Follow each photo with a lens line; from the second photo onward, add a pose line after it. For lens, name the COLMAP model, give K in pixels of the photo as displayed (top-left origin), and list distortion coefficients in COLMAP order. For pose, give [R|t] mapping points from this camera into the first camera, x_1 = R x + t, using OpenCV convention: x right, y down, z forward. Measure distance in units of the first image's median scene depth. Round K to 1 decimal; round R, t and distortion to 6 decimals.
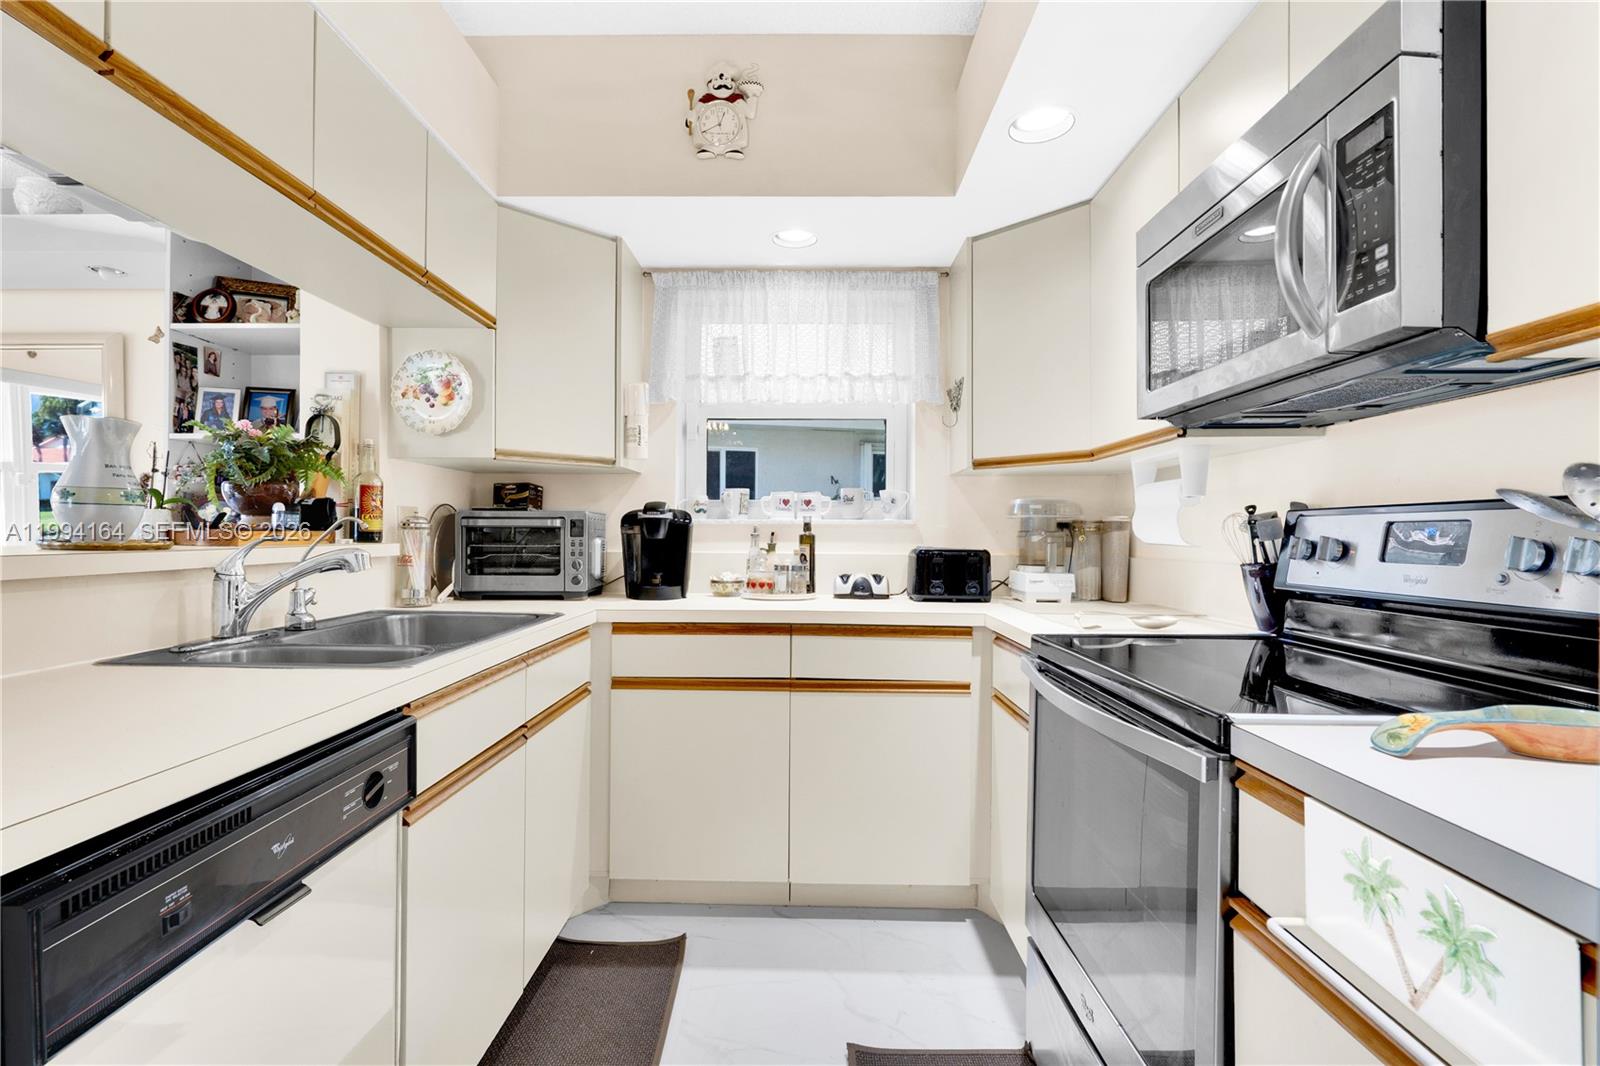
lens RADIAL K [[774.3, 0, 787.9], [0, 774.3, 536.0], [0, 0, 1]] dist [-0.004418, 0.003277]
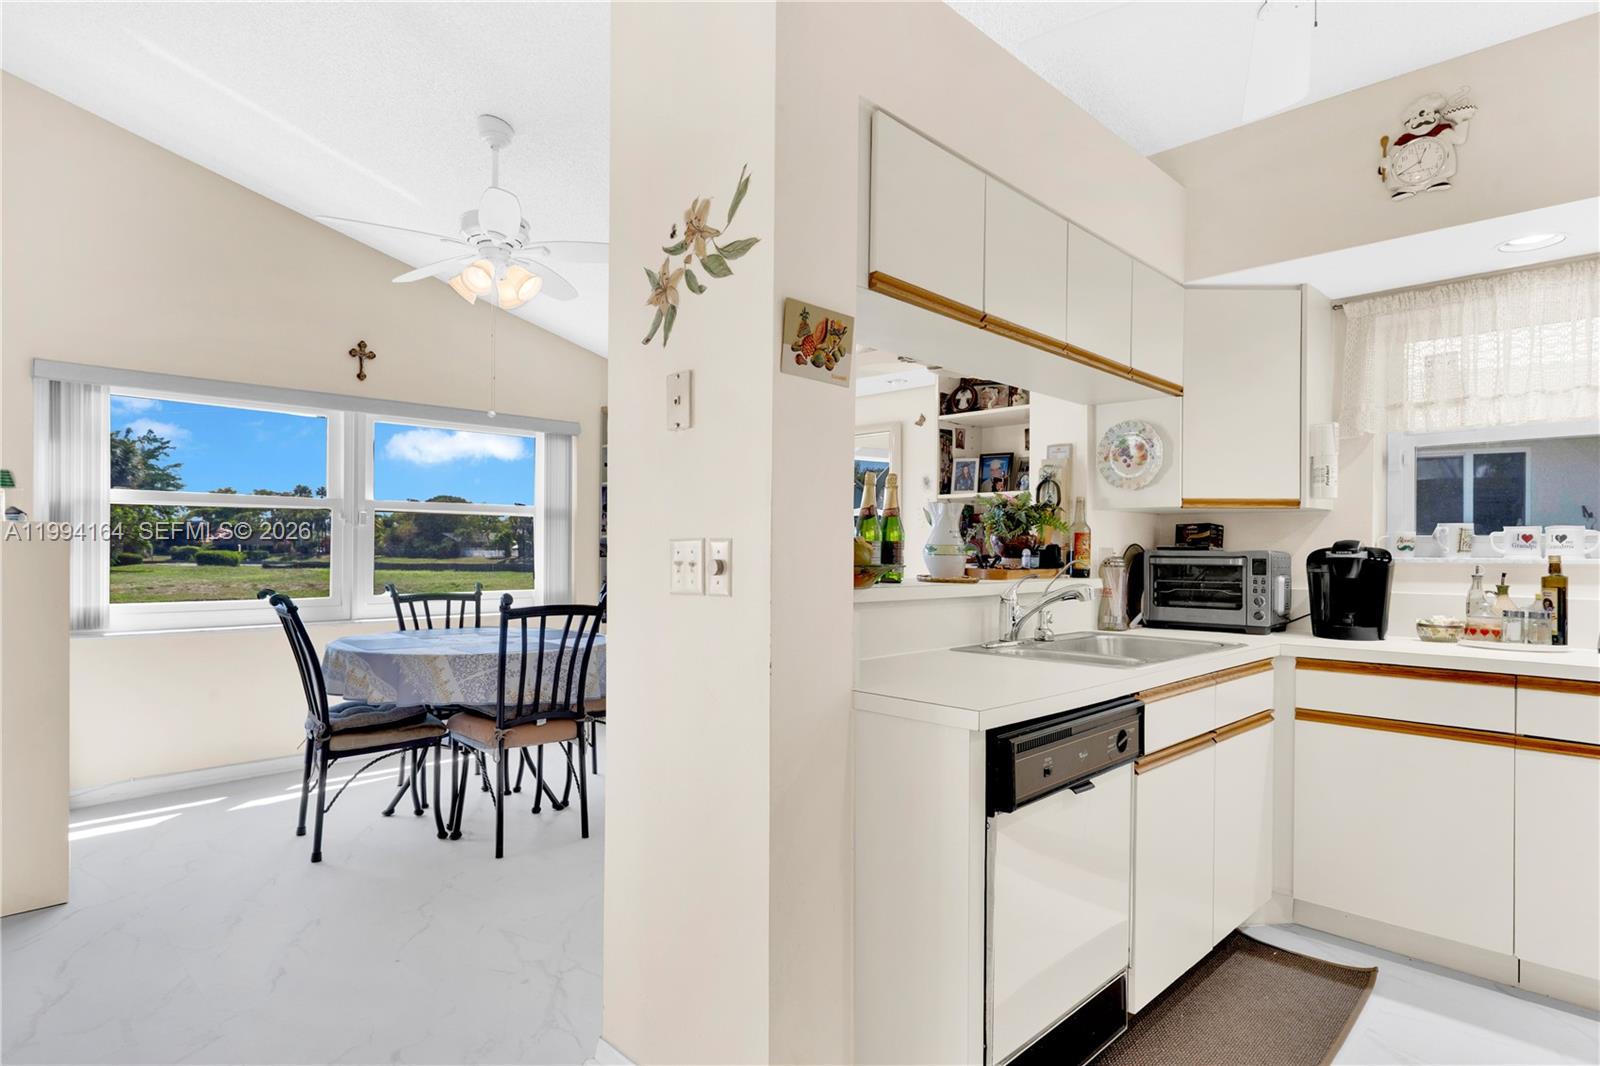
lens RADIAL K [[872.1, 0, 769.0], [0, 872.1, 544.2], [0, 0, 1]] dist [-0.003257, 0.000290]
pose [[0.716741, -0.003023, -0.697333, 0.088838], [-0.009304, 0.999860, -0.013898, -0.020029], [0.697277, 0.016449, 0.716613, -0.365890]]
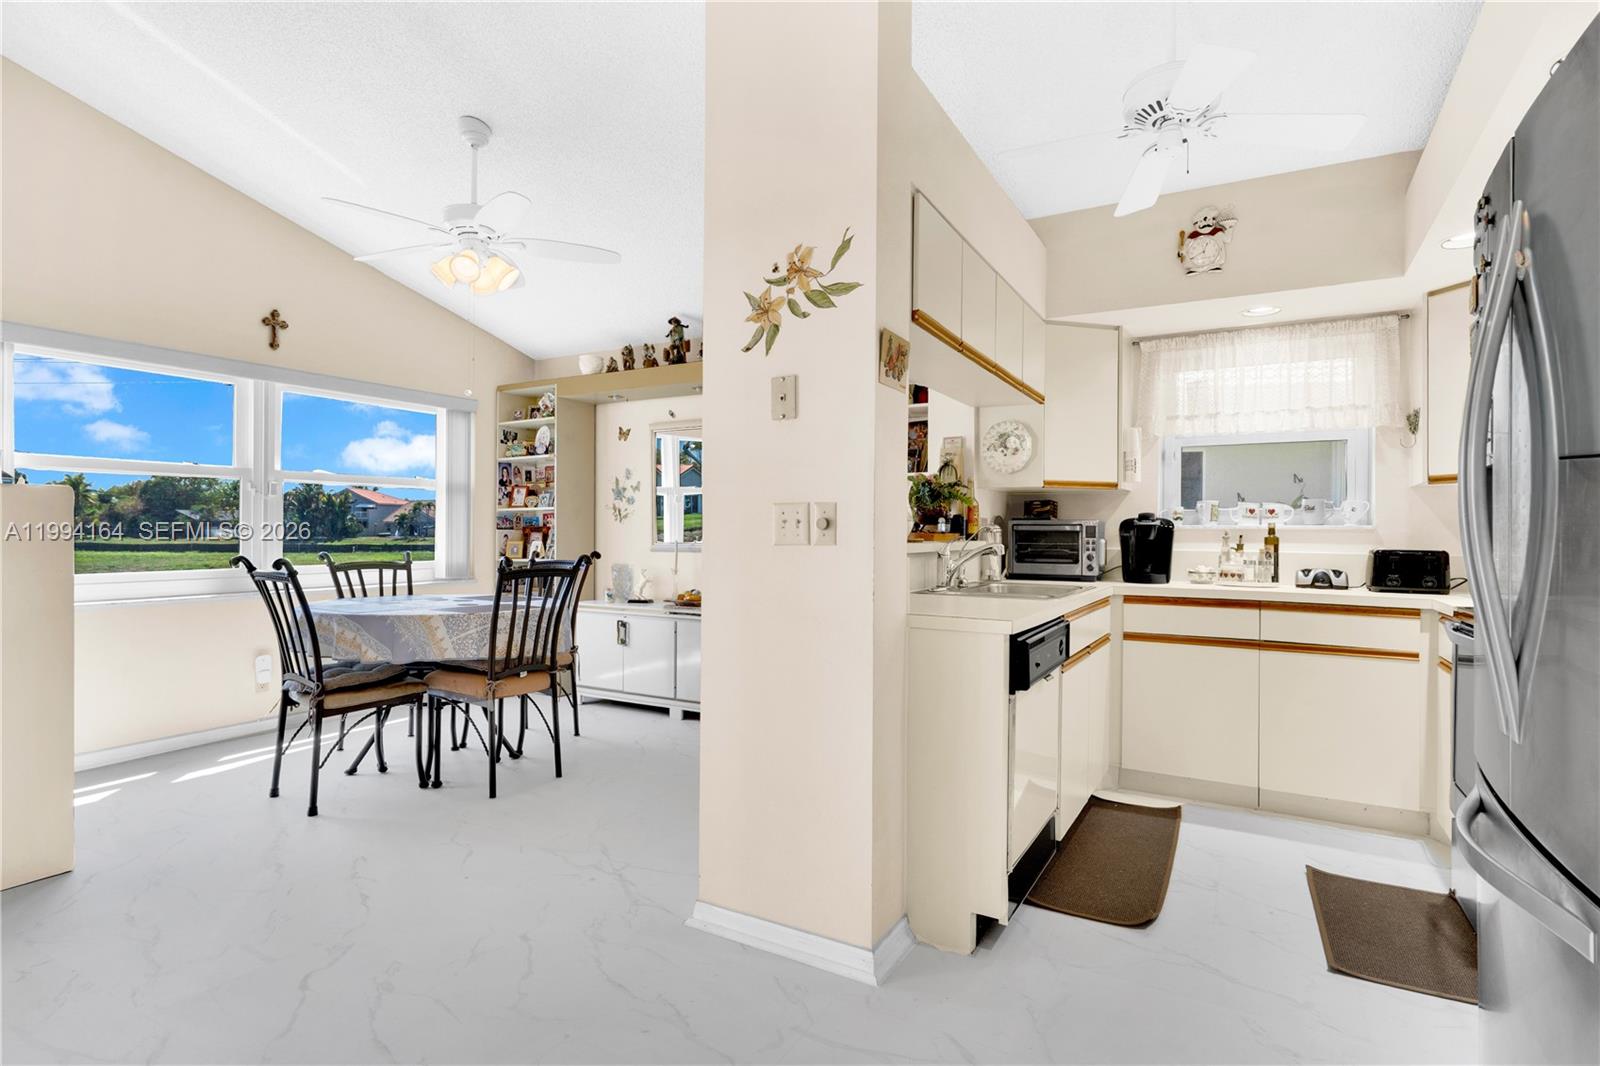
lens RADIAL K [[836.6, 0, 789.2], [0, 836.6, 528.5], [0, 0, 1]] dist [-0.025475, 0.015099]
pose [[0.883140, 0.001104, -0.469108, -0.043548], [-0.006559, 0.999929, -0.009994, 0.003574], [0.469064, 0.011903, 0.883084, -0.715177]]
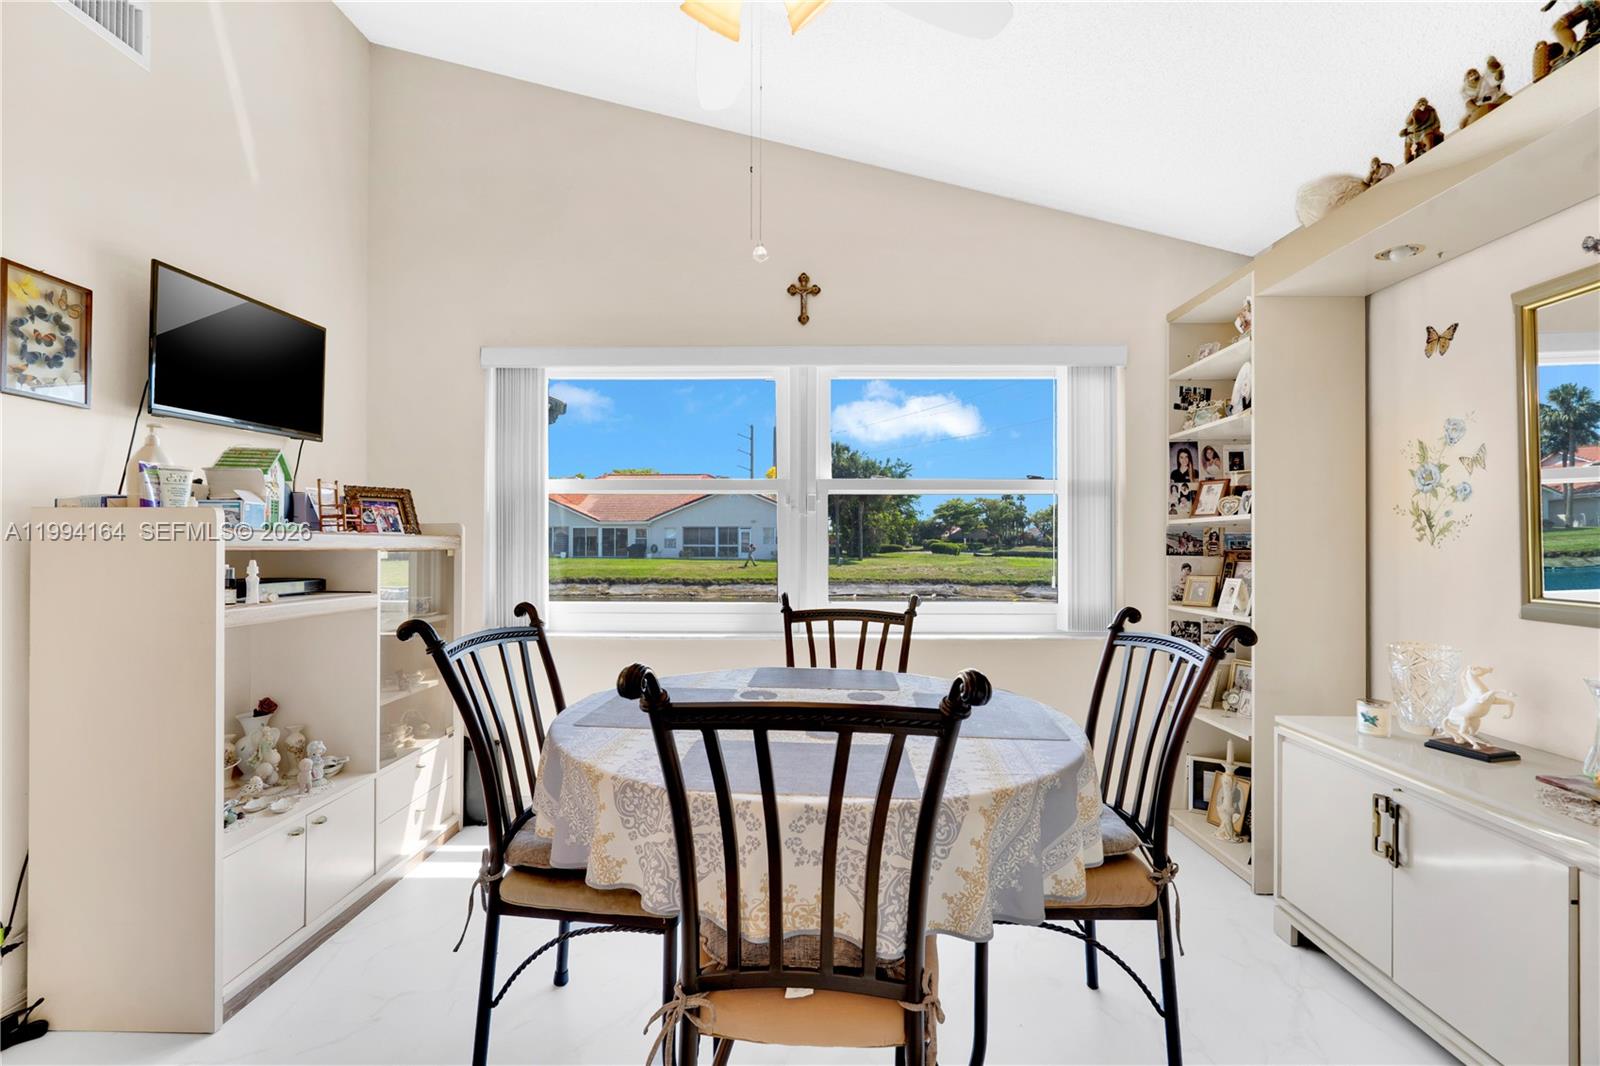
lens RADIAL K [[710.9, 0, 788.7], [0, 710.9, 534.6], [0, 0, 1]] dist [-0.000808, -0.000235]
pose [[0.006100, -0.009215, -0.999939, -0.731973], [-0.012451, 0.999879, -0.009290, -0.029362], [0.999904, 0.012506, 0.005984, 0.394957]]
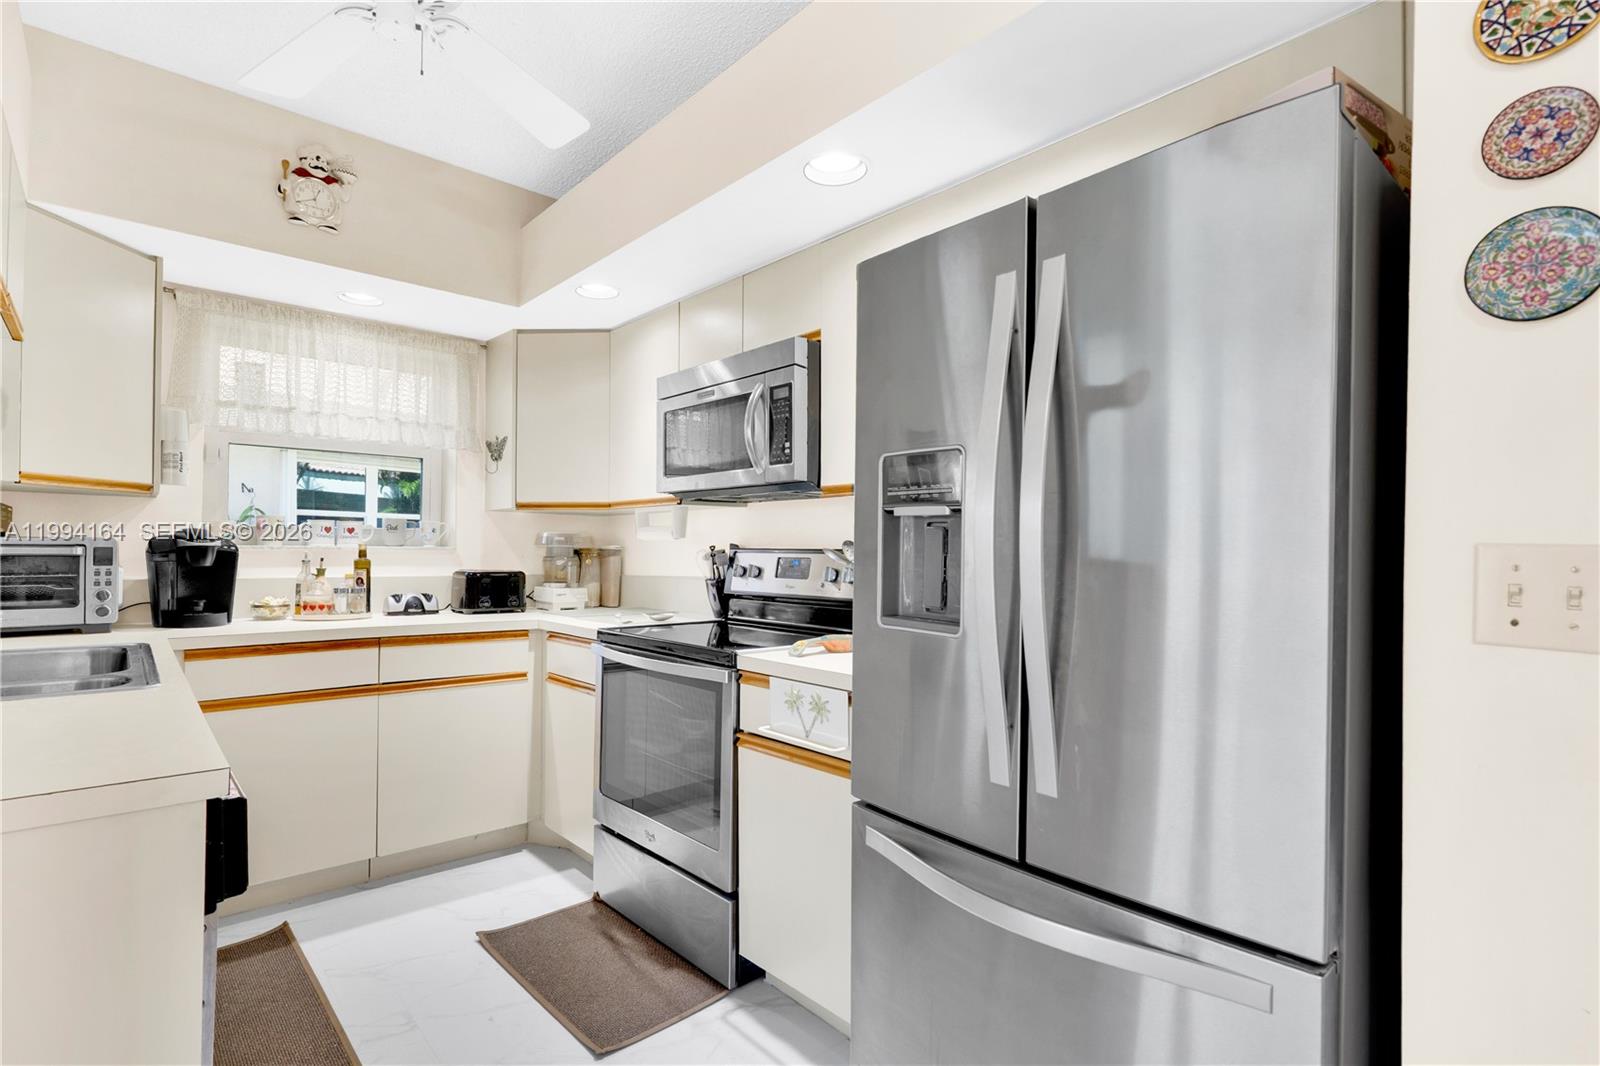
lens RADIAL K [[774.3, 0, 816.3], [0, 774.3, 542.7], [0, 0, 1]] dist [-0.004418, 0.003277]
pose [[0.721023, 0.008824, 0.692855, -0.334626], [-0.004531, 0.999958, -0.008020, -0.025701], [-0.692897, 0.002643, 0.721032, -0.315643]]
